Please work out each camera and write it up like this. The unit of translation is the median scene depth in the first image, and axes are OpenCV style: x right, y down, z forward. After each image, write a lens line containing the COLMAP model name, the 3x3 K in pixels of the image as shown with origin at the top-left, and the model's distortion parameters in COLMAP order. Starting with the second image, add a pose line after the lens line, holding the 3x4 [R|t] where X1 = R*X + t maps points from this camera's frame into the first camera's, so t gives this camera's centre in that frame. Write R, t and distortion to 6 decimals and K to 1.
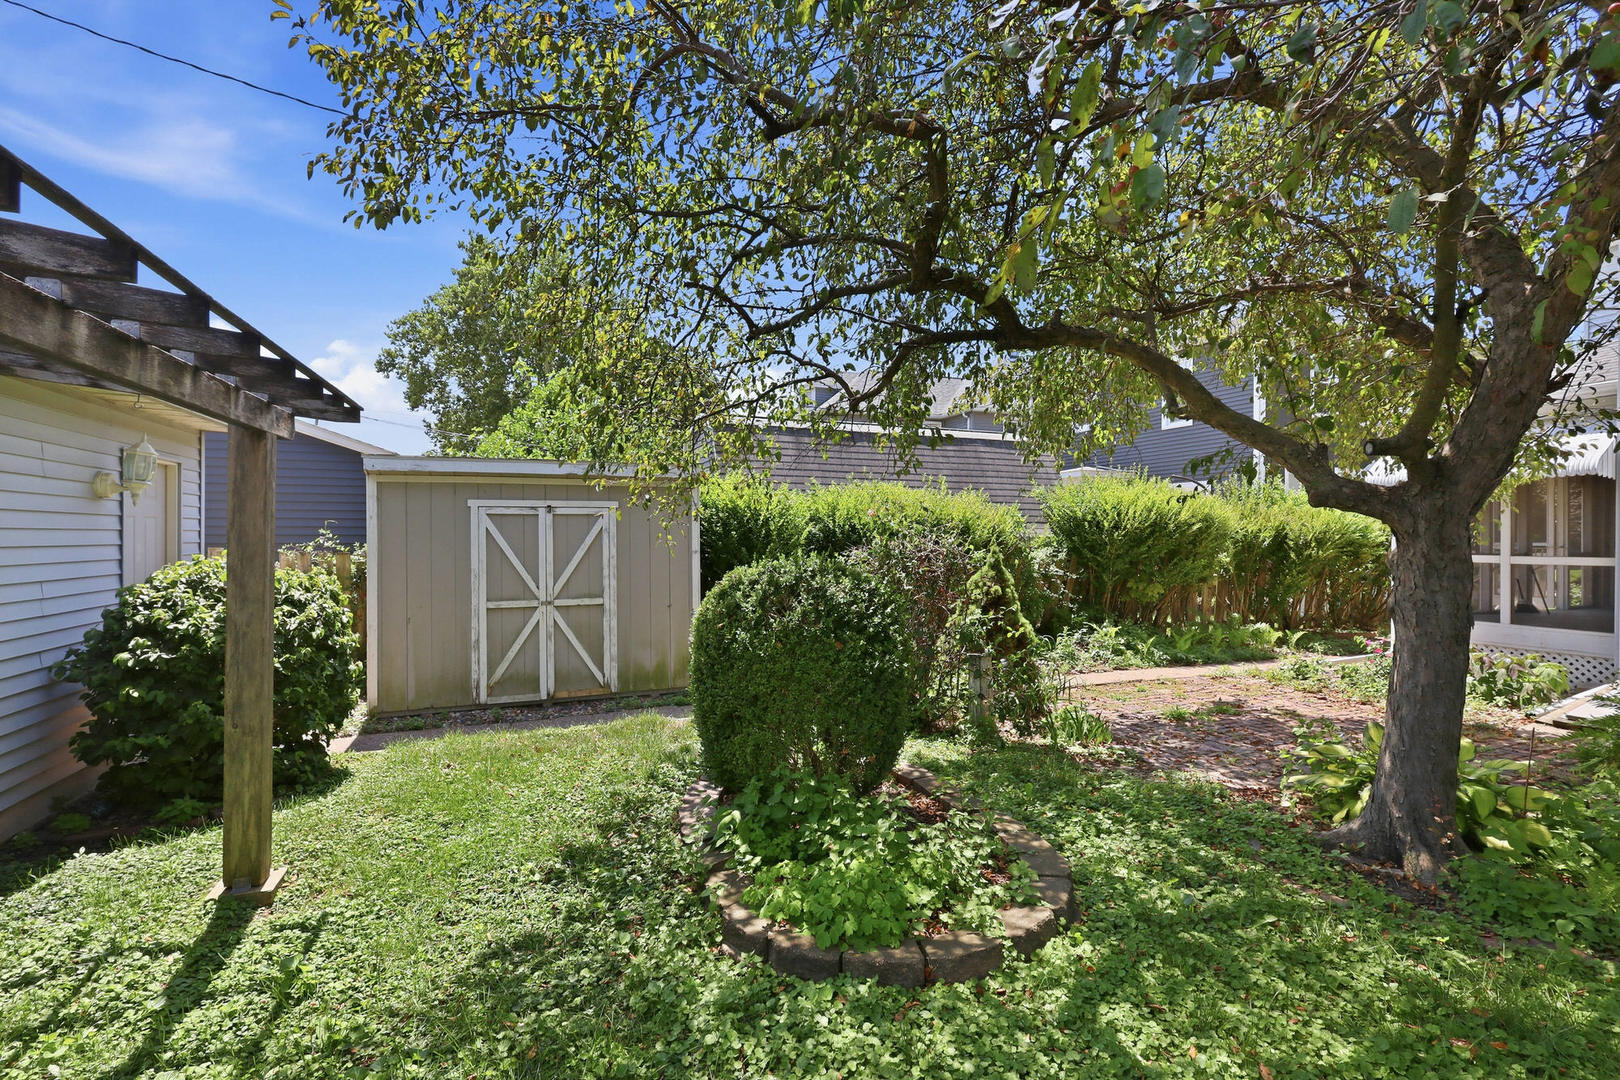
lens RADIAL K [[732.2, 0, 826.6], [0, 732.2, 539.4], [0, 0, 1]] dist [-0.009990, 0.005202]
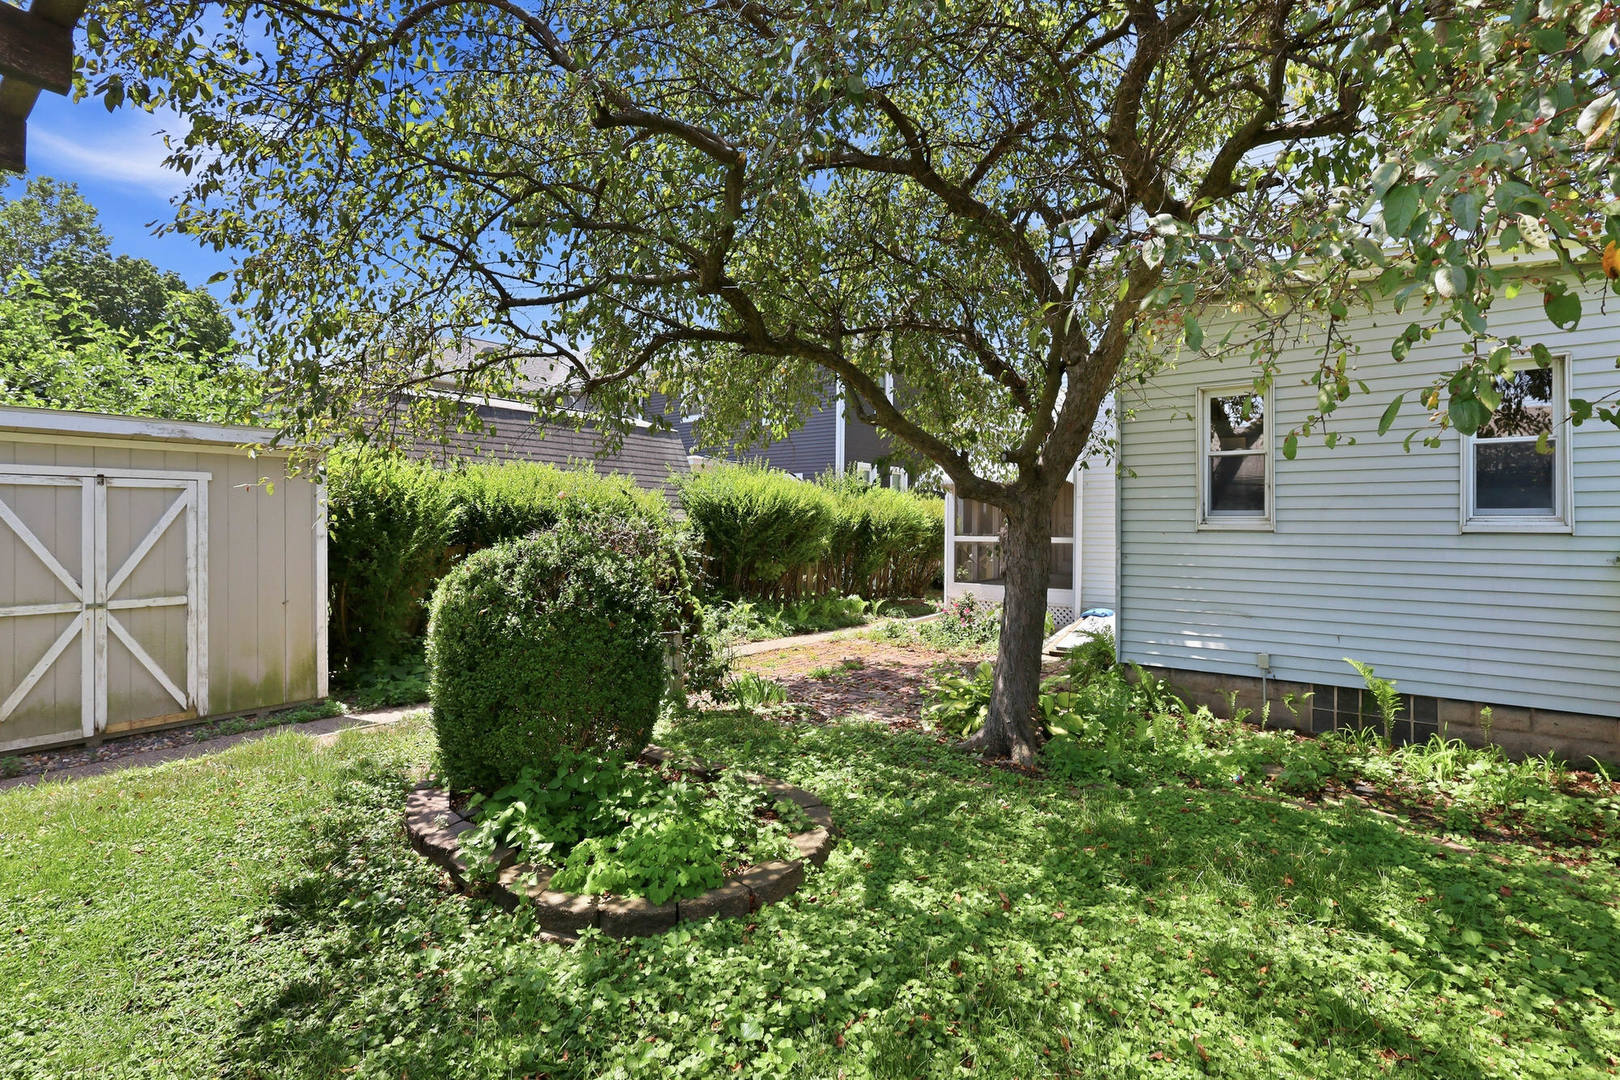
lens RADIAL K [[732.2, 0, 826.6], [0, 732.2, 539.4], [0, 0, 1]] dist [-0.009990, 0.005202]
pose [[0.861505, -0.007050, 0.507700, -0.208627], [-0.003217, 0.999808, 0.019341, 0.004756], [-0.507739, -0.018295, 0.861317, -0.018970]]
